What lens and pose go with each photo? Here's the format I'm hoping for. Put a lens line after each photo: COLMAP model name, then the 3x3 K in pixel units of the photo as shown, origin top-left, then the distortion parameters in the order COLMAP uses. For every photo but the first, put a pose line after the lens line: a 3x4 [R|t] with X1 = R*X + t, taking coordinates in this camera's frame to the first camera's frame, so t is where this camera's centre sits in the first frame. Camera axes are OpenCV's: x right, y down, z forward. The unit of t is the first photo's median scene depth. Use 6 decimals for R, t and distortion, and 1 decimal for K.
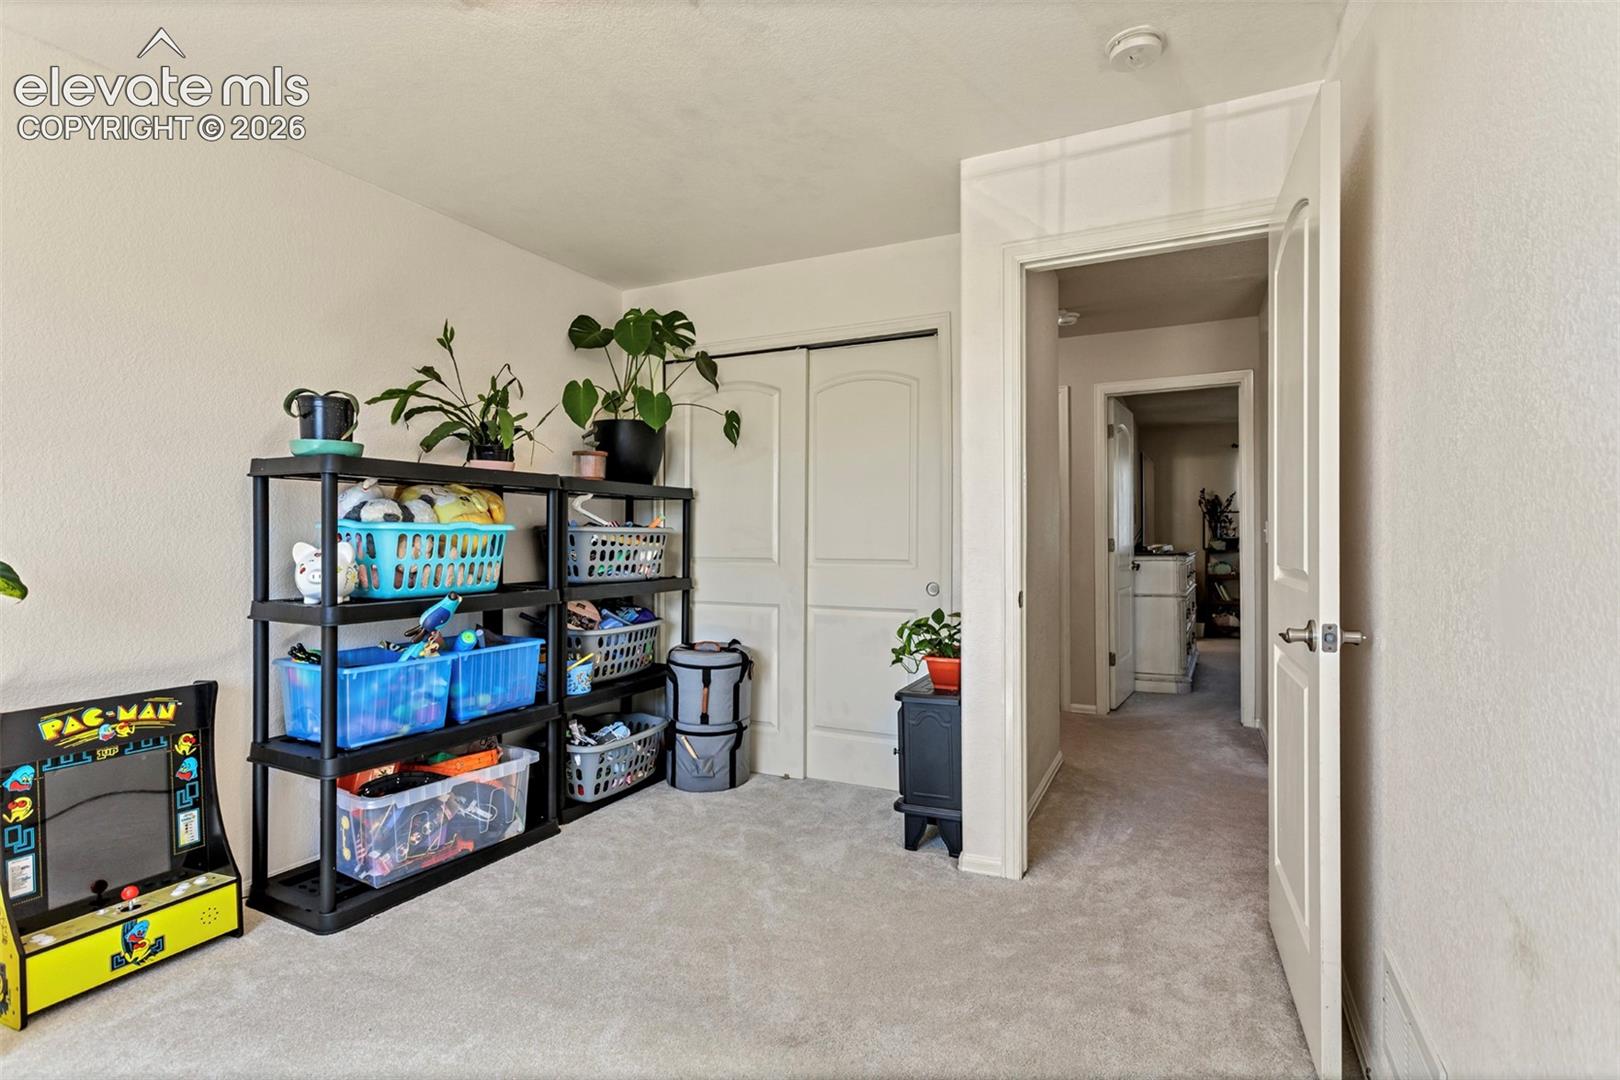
lens RADIAL K [[784.5, 0, 809.6], [0, 784.5, 537.4], [0, 0, 1]] dist [0.002388, 0.000231]
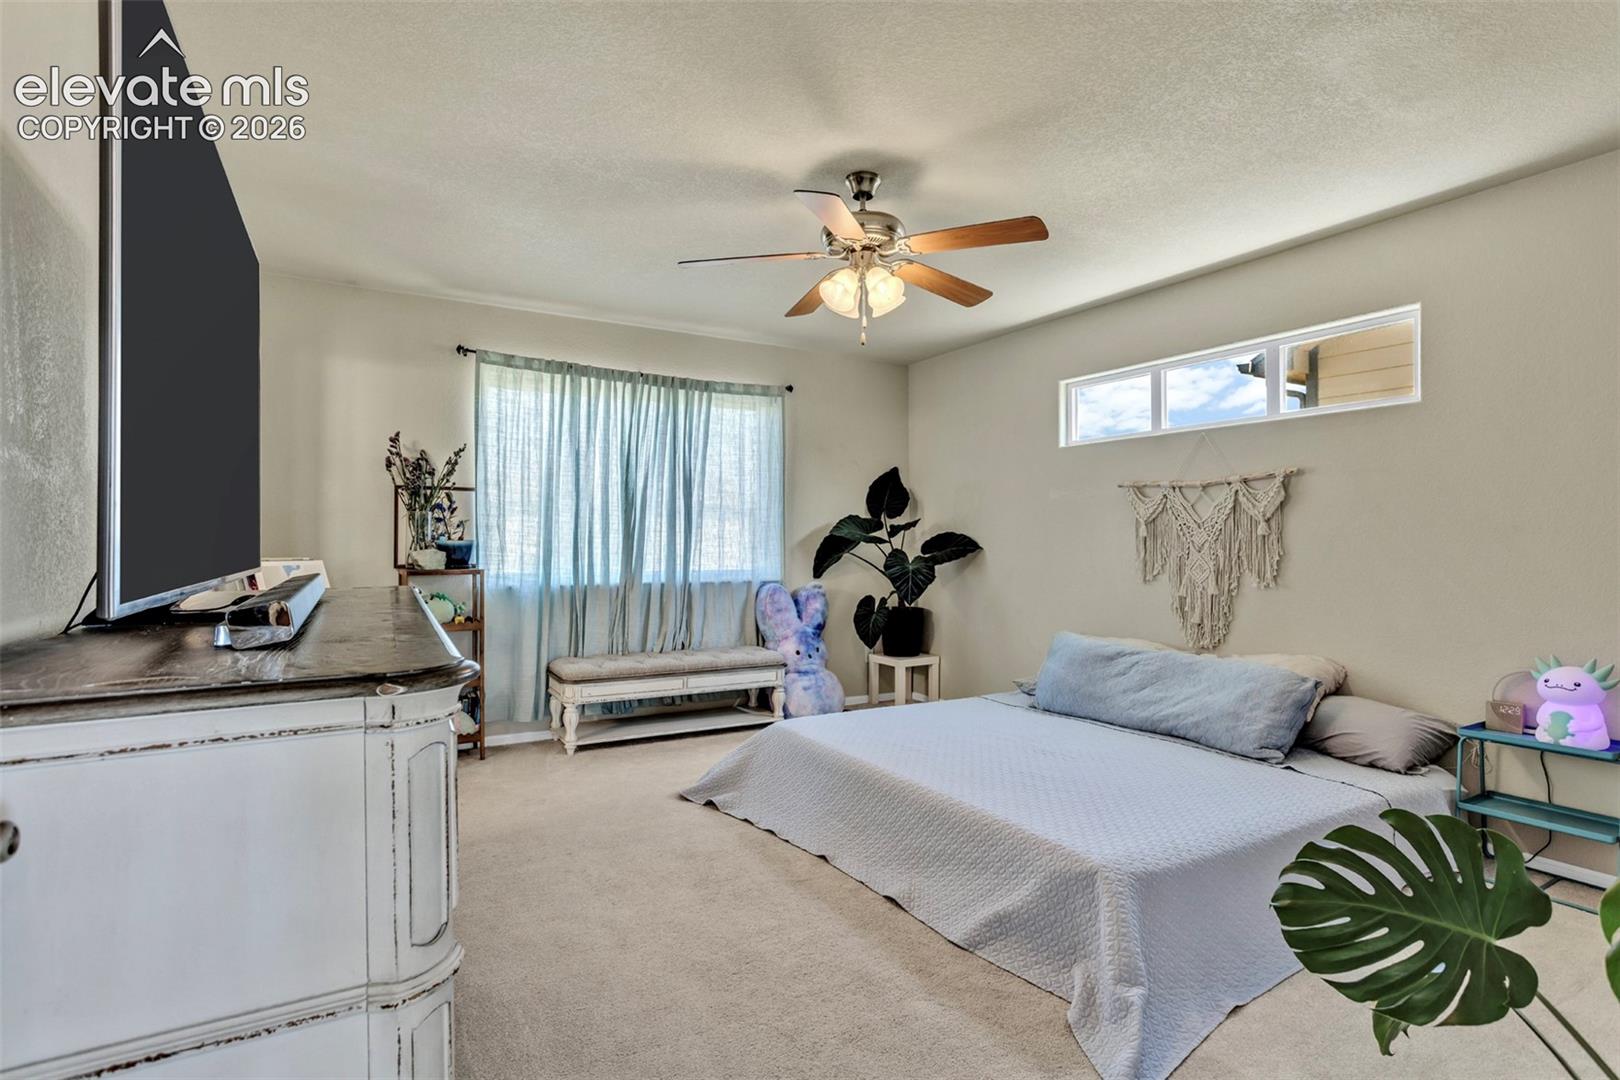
lens RADIAL K [[785.2, 0, 809.5], [0, 785.2, 542.8], [0, 0, 1]] dist [-0.002117, 0.000121]
pose [[0.543521, 0.006384, 0.839372, 0.253751], [-0.007698, 0.999967, -0.002621, 0.000148], [-0.839361, -0.005037, 0.543552, 0.558169]]
